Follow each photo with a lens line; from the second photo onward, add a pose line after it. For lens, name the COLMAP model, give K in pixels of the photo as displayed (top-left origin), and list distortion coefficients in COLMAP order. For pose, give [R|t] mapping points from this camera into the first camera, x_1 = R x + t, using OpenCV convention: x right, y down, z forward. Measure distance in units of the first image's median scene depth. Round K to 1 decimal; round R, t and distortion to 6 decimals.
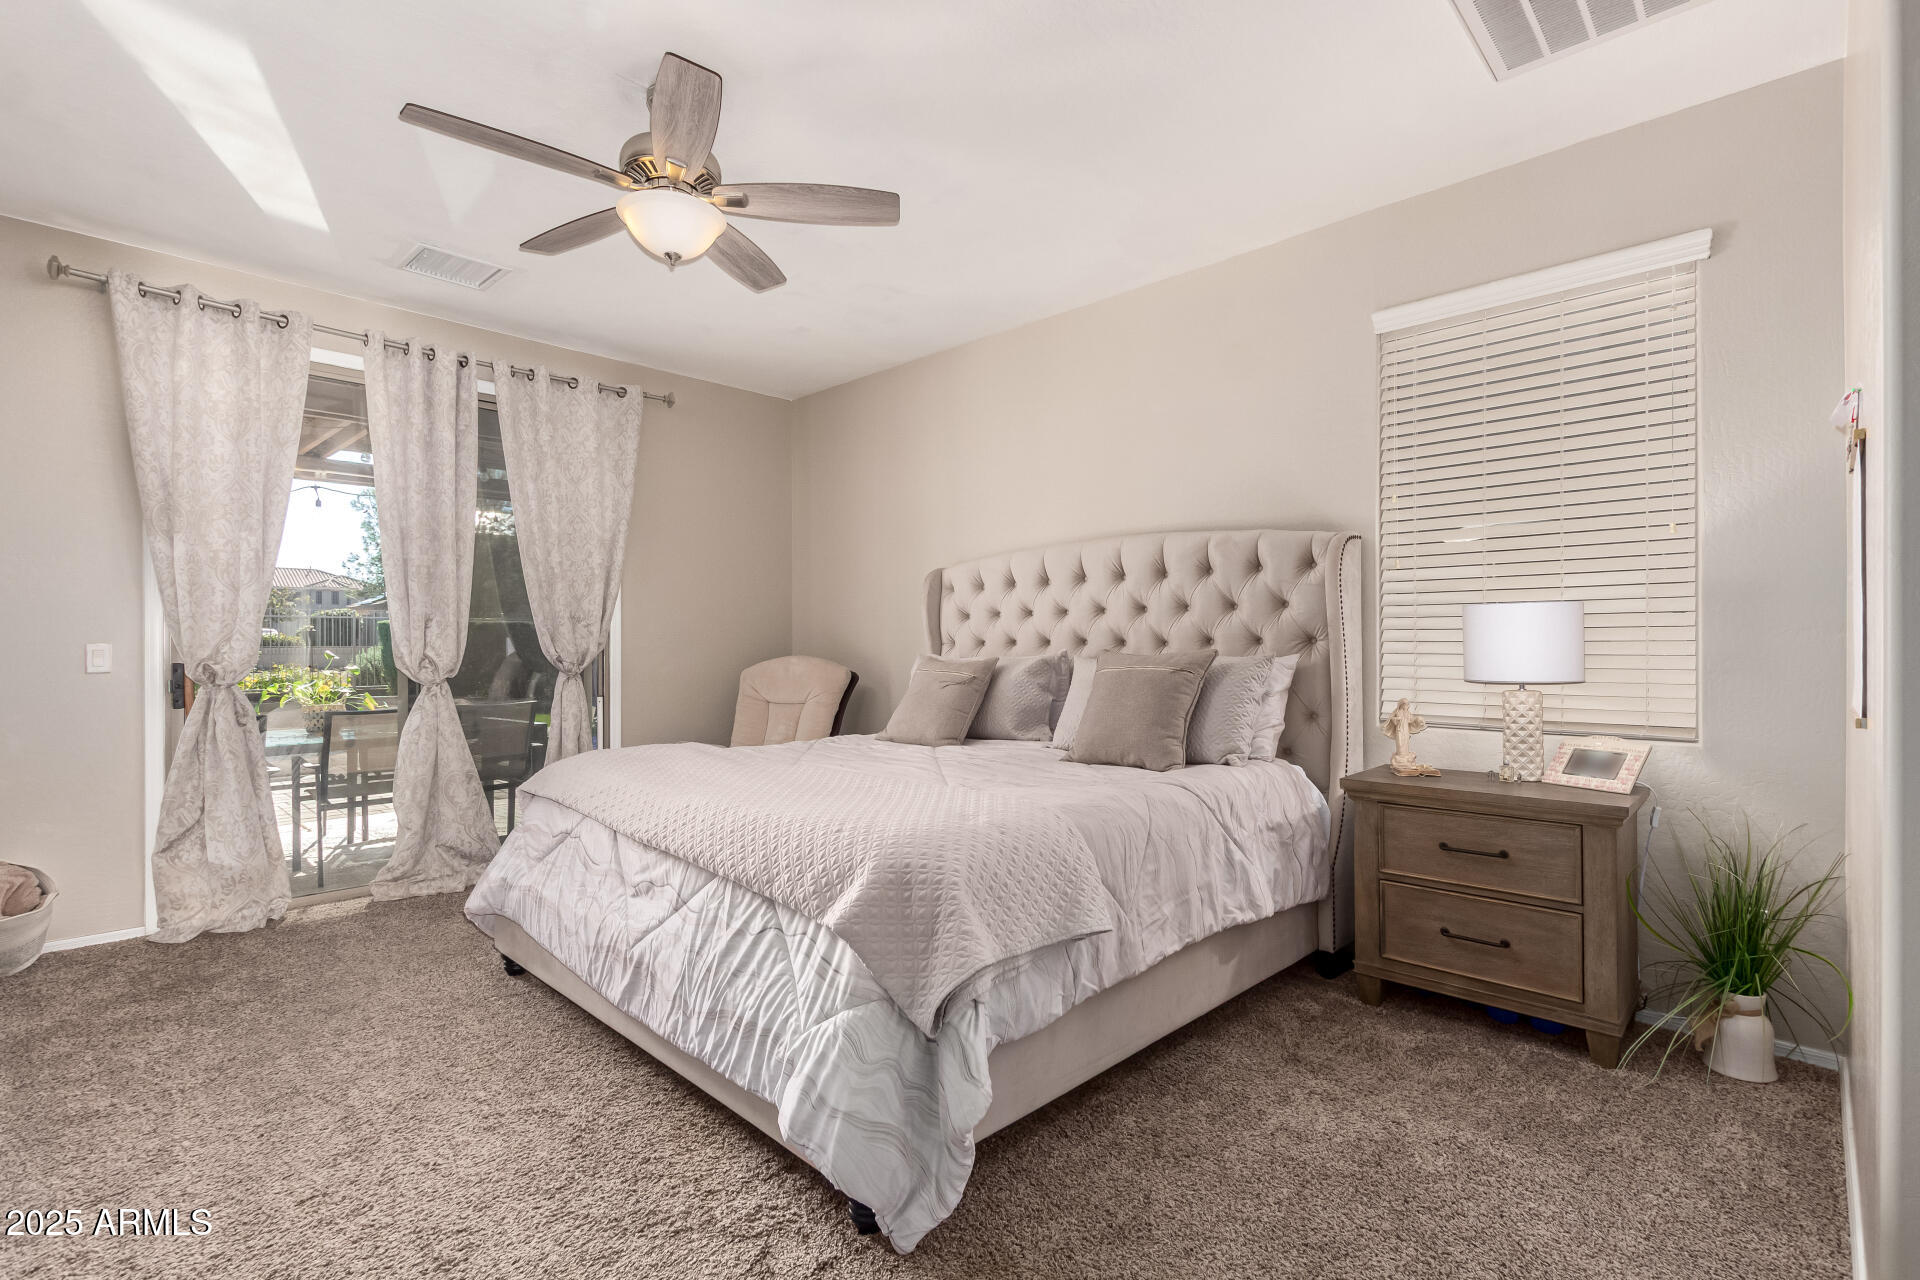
lens RADIAL K [[866.6, 0, 961.2], [0, 866.6, 637.1], [0, 0, 1]] dist [0.001626, 0.000044]
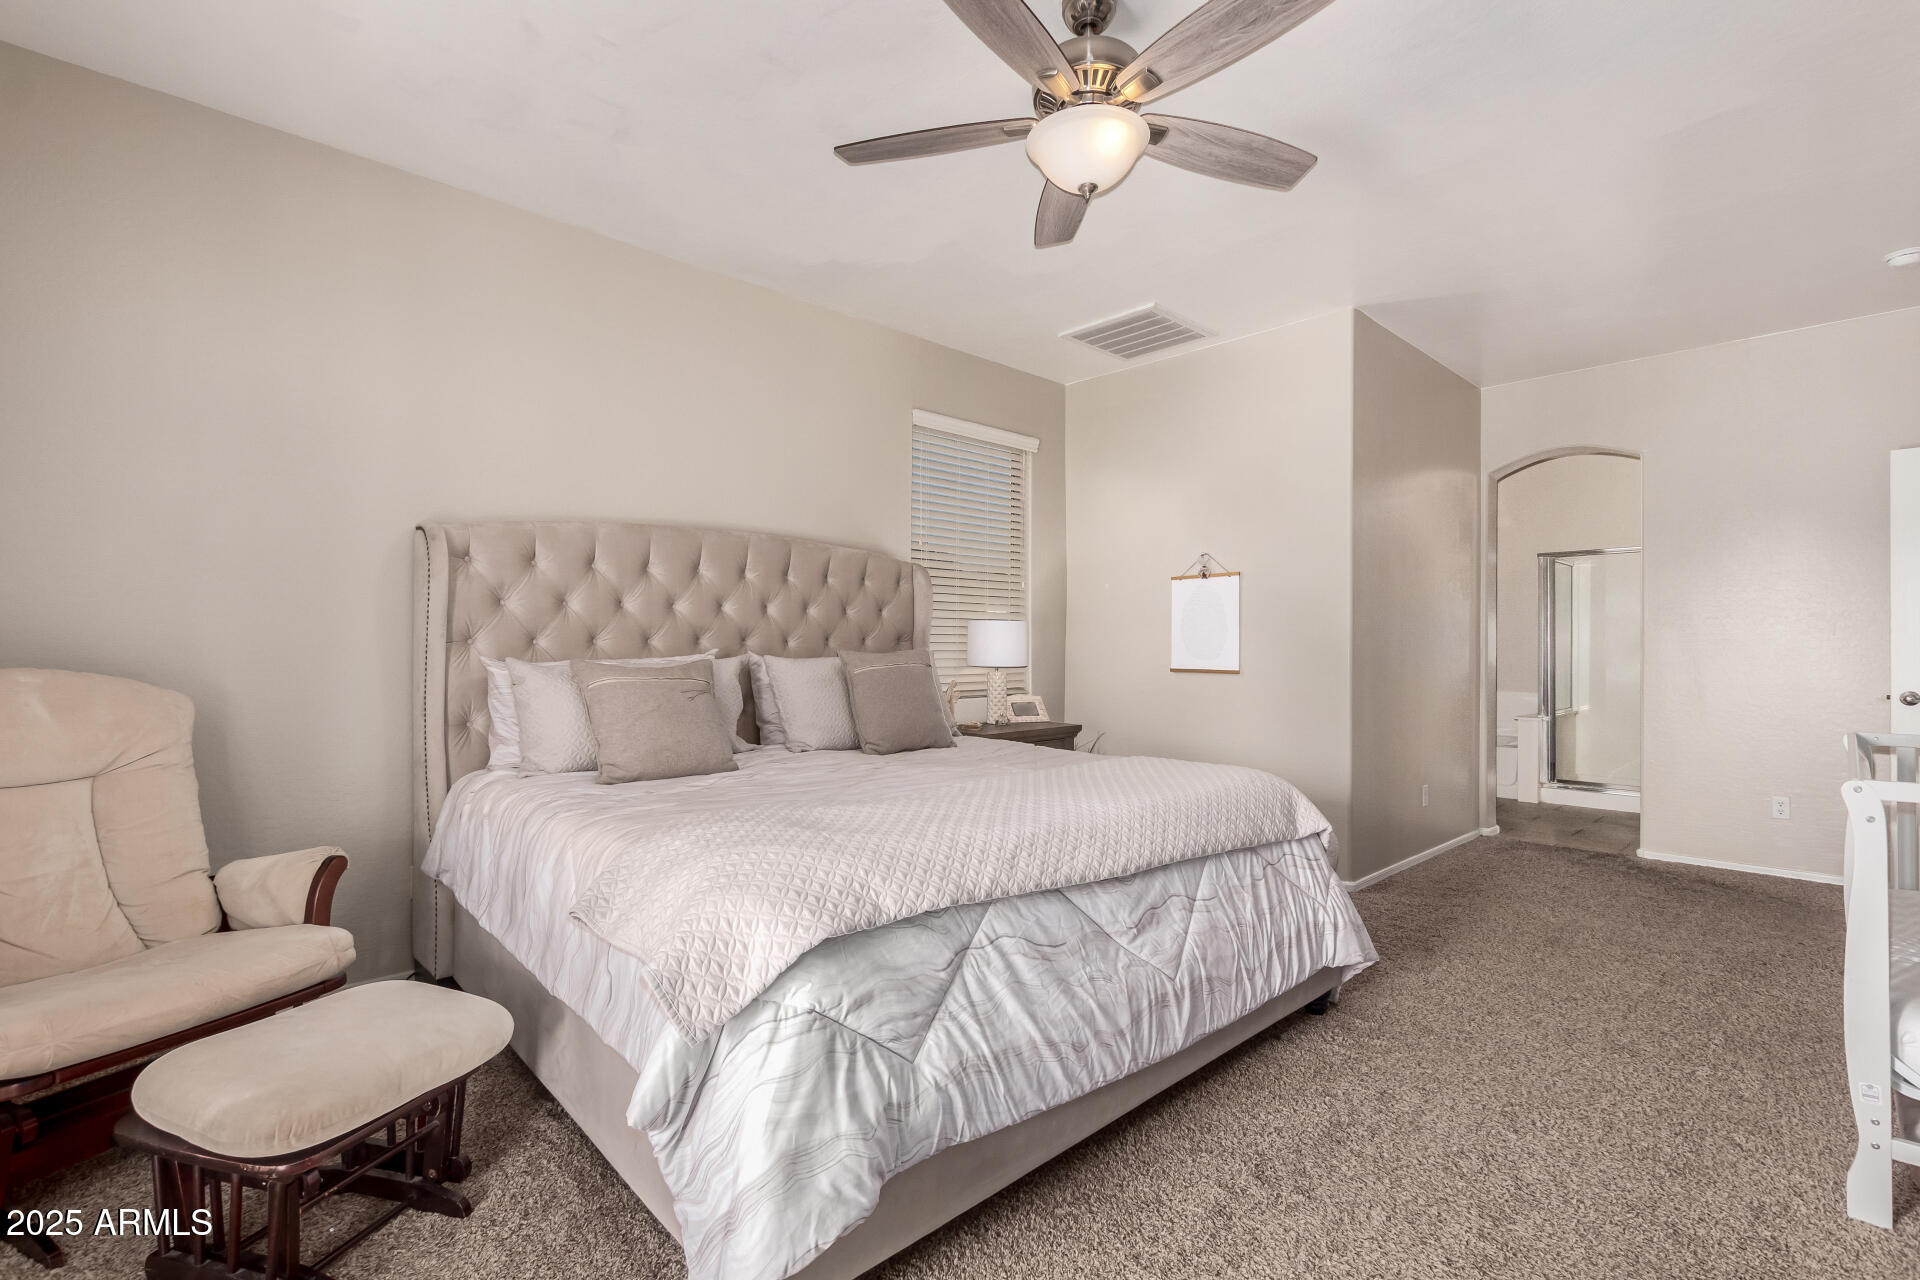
lens RADIAL K [[866.6, 0, 961.5], [0, 866.6, 648.0], [0, 0, 1]] dist [0.001626, 0.000044]
pose [[0.055415, -0.005065, 0.998451, -1.196408], [-0.017367, 0.999831, 0.006036, 0.006534], [-0.998312, -0.017675, 0.055318, 1.079588]]
